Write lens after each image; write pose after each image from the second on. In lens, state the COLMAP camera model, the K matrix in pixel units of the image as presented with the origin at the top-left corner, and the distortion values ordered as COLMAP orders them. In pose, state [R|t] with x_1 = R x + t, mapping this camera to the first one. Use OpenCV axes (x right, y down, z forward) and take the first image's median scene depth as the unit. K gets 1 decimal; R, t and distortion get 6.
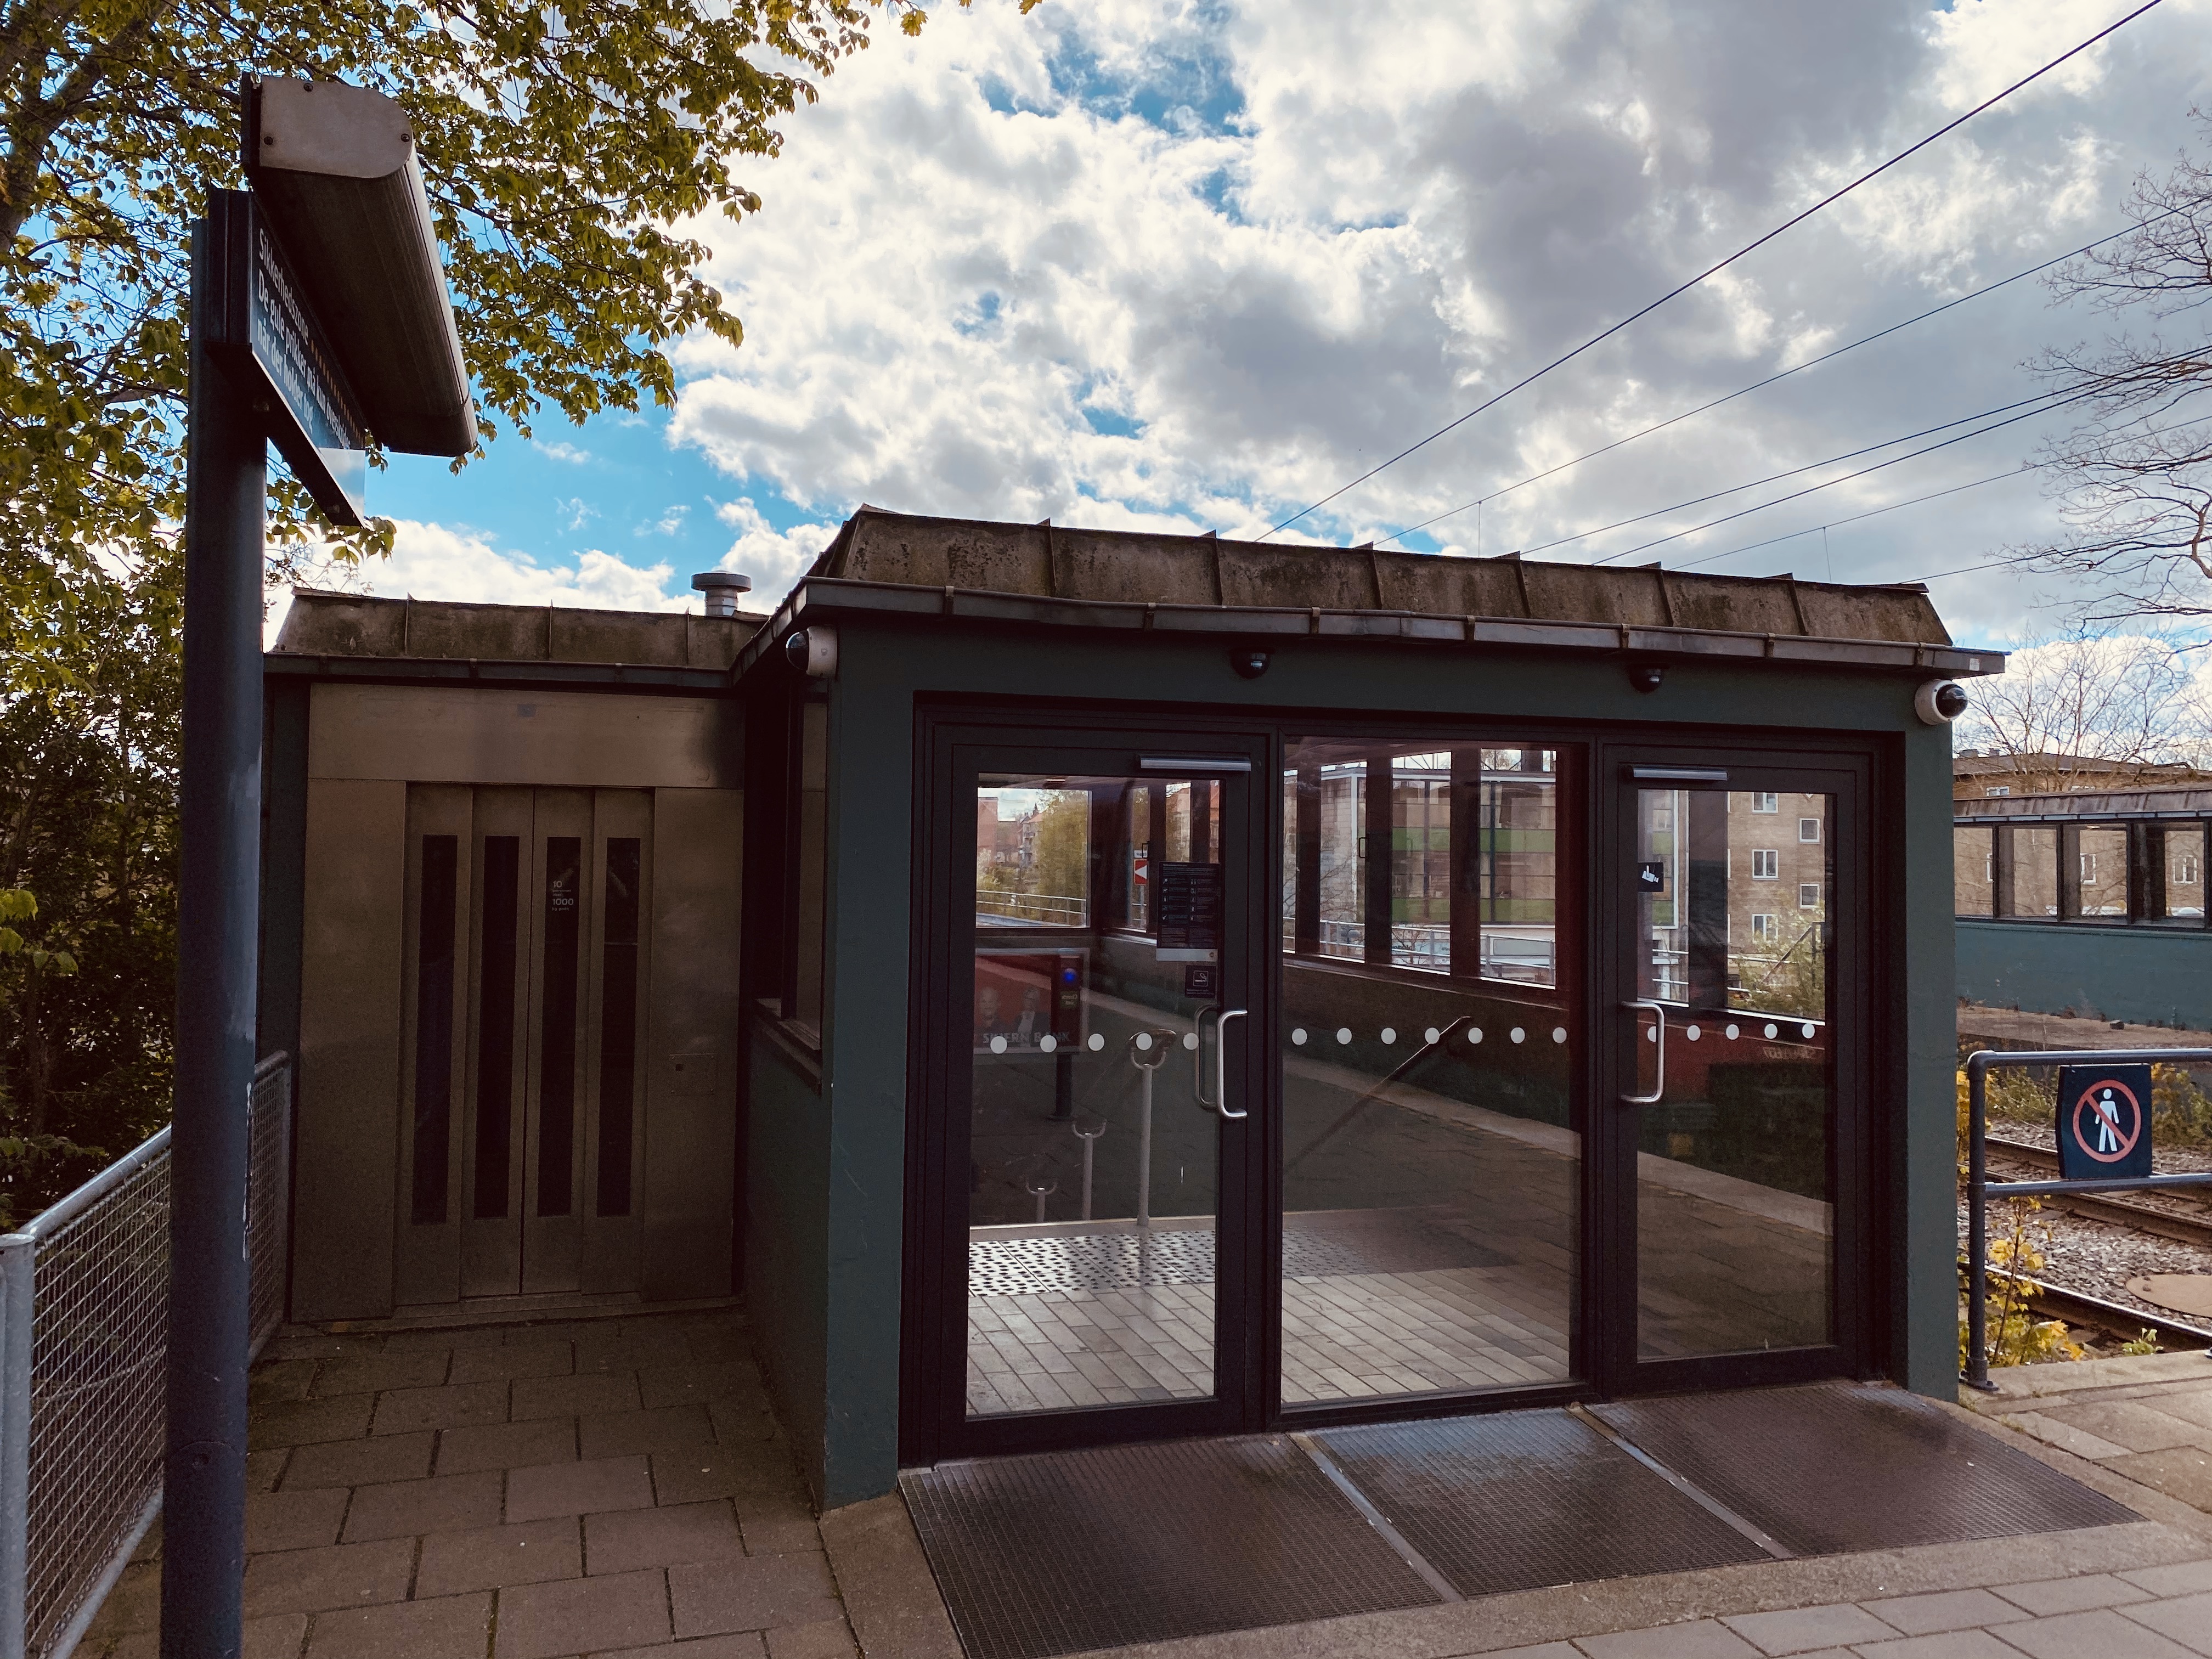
lens RADIAL K [[1689.0, 0, 1090.9], [0, 1689.0, 799.0], [0, 0, 1]] dist [-0.004959, -0.008488]
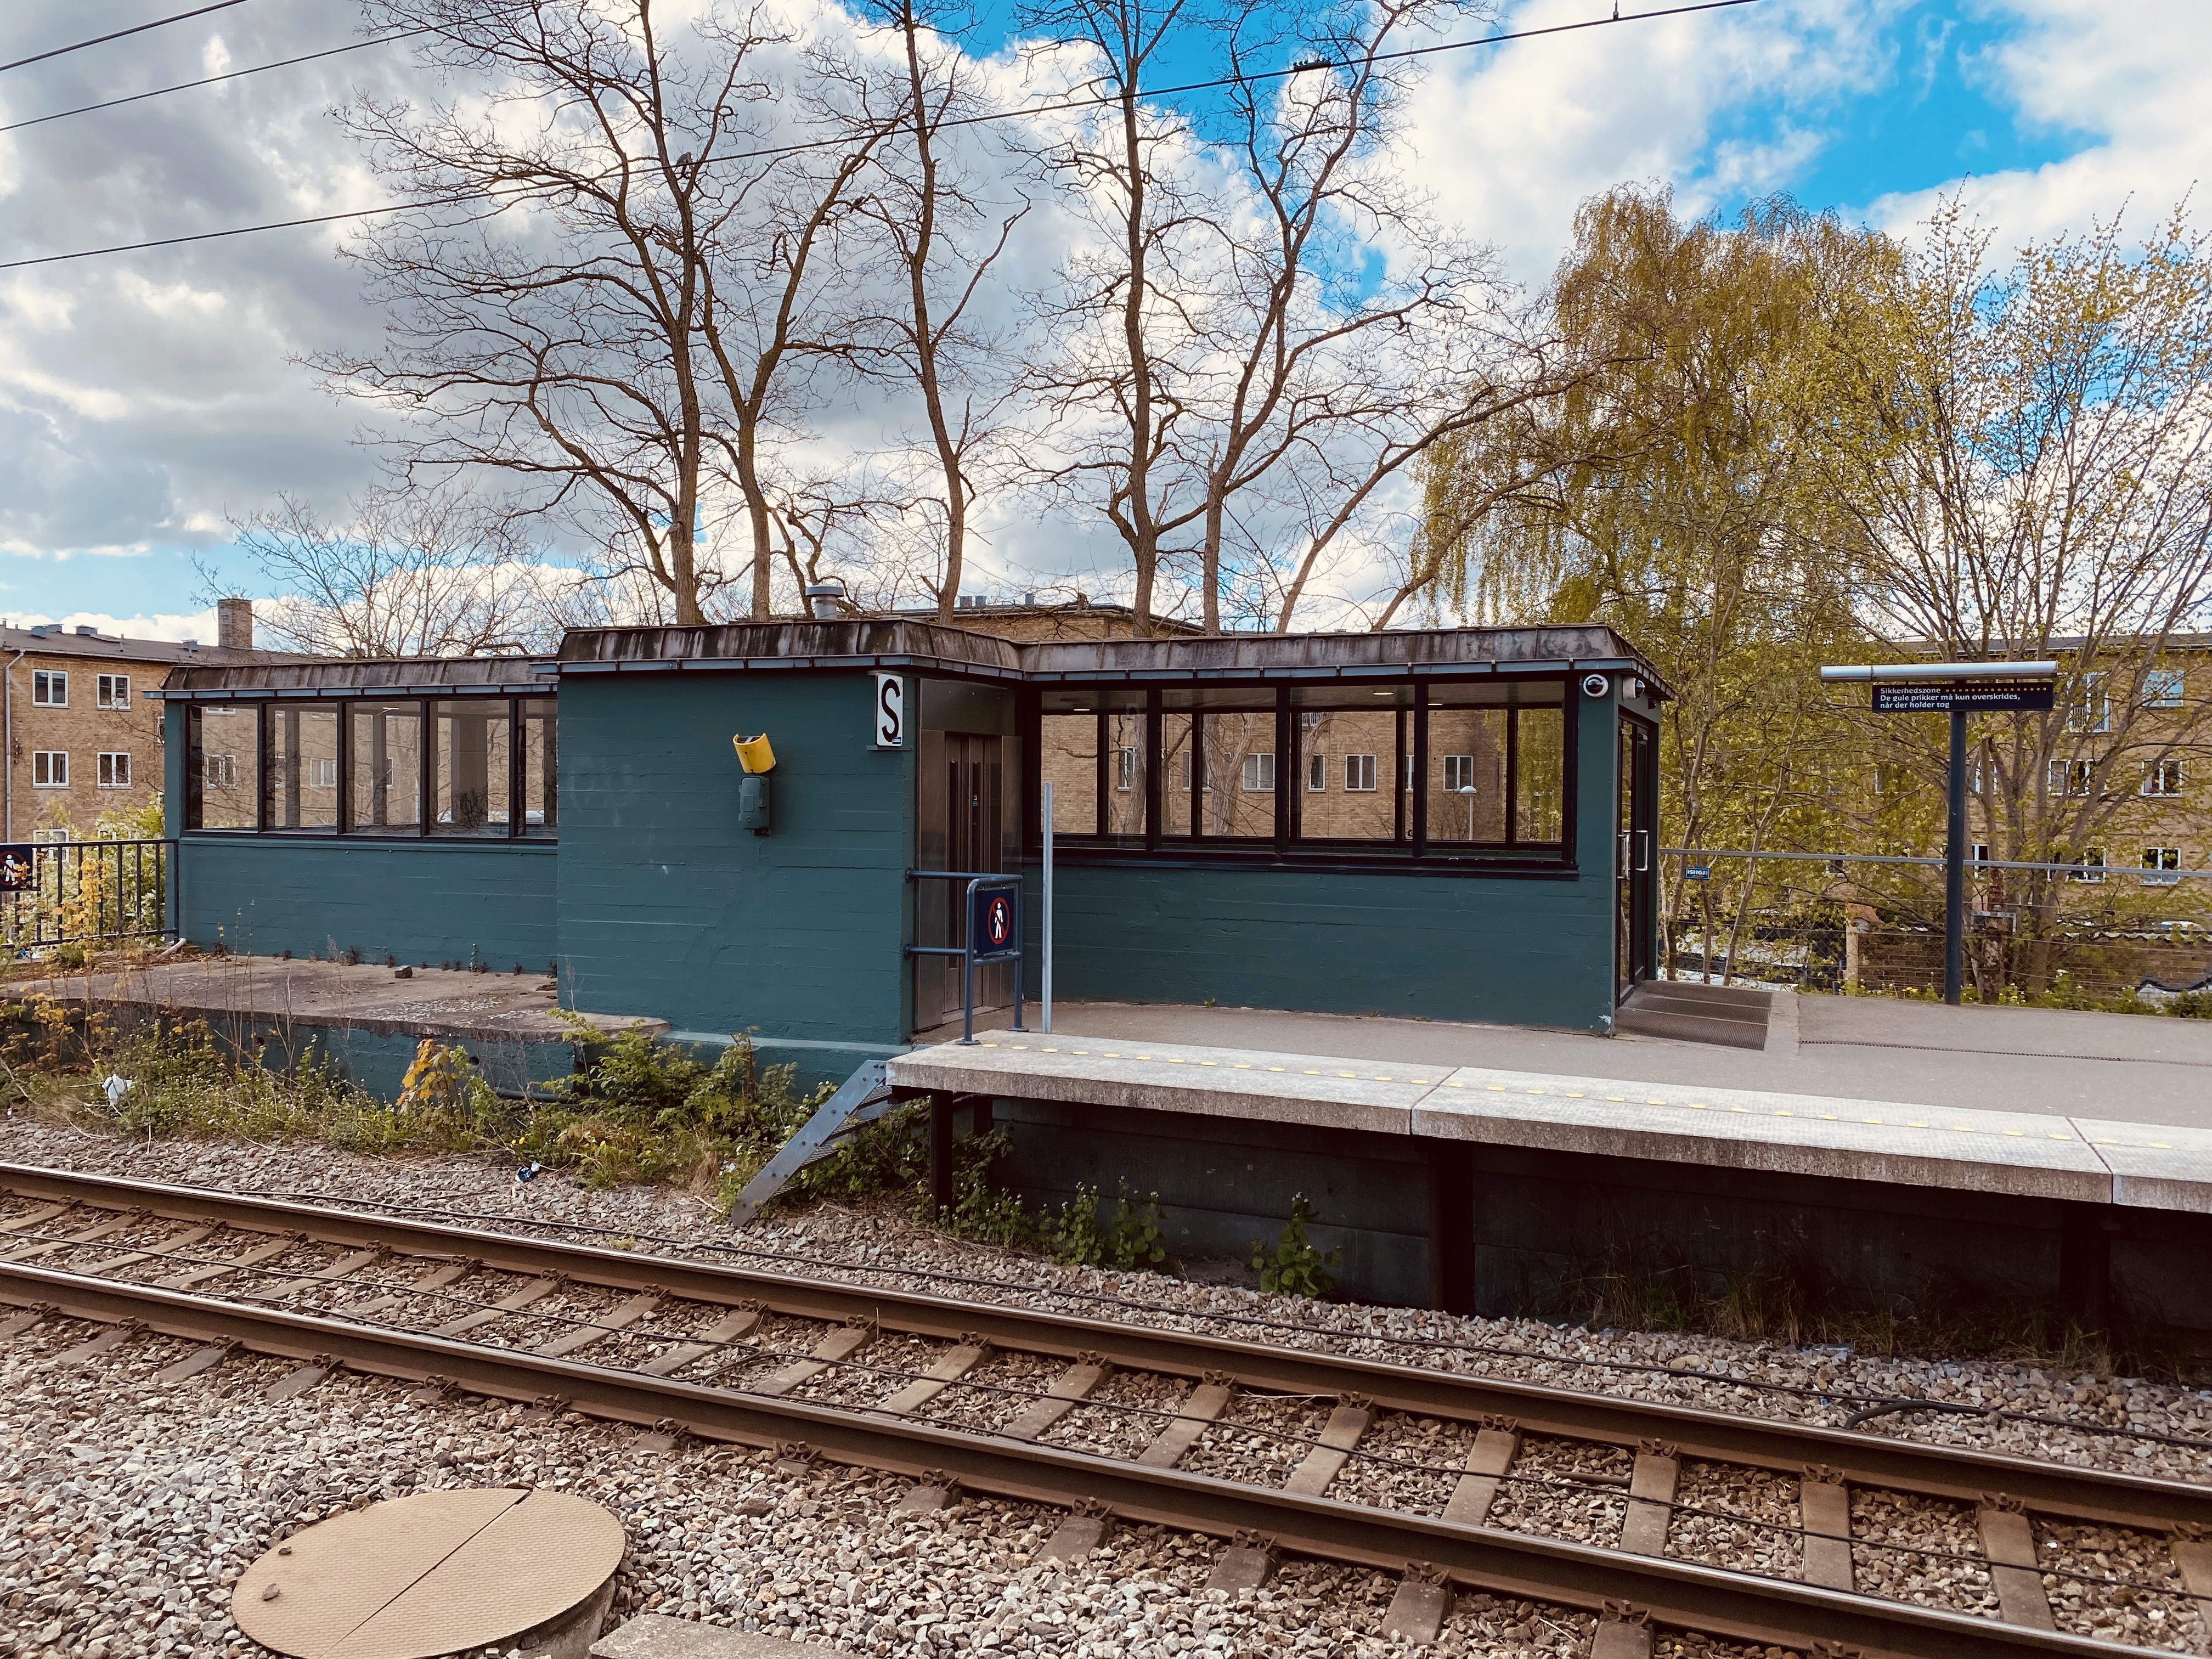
lens RADIAL K [[1689.0, 0, 1100.5], [0, 1689.0, 821.3], [0, 0, 1]] dist [-0.004959, -0.008488]
pose [[0.638277, -0.025679, 0.769379, 0.208799], [-0.025340, 0.998201, 0.054338, 0.017482], [-0.769390, -0.054179, 0.636478, 0.261395]]
